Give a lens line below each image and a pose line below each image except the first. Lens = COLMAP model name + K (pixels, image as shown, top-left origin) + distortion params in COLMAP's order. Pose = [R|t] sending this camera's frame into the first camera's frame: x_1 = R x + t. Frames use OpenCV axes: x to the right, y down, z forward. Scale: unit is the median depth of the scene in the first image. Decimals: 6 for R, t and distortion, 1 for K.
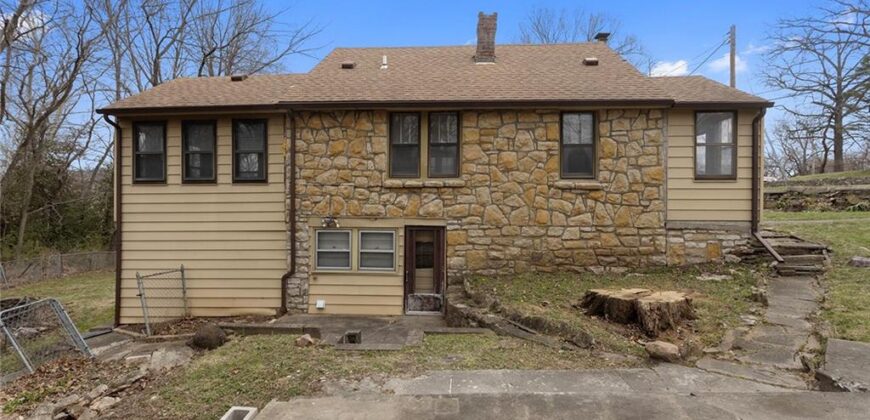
lens RADIAL K [[420.1, 0, 435.4], [0, 420.1, 205.2], [0, 0, 1]] dist [0.004213, 0.000056]
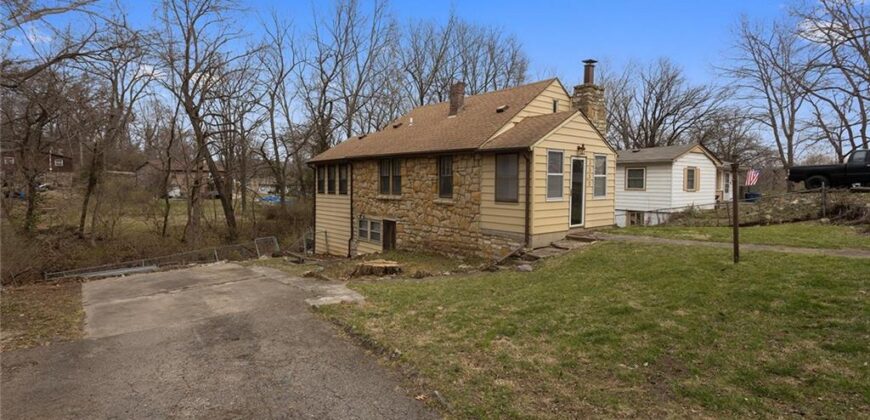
lens RADIAL K [[420.1, 0, 434.4], [0, 420.1, 205.6], [0, 0, 1]] dist [0.004213, 0.000056]
pose [[0.695868, 0.044490, -0.716791, 1.440877], [-0.008300, 0.998511, 0.053918, -0.117985], [0.718122, -0.031570, 0.695201, -0.144134]]
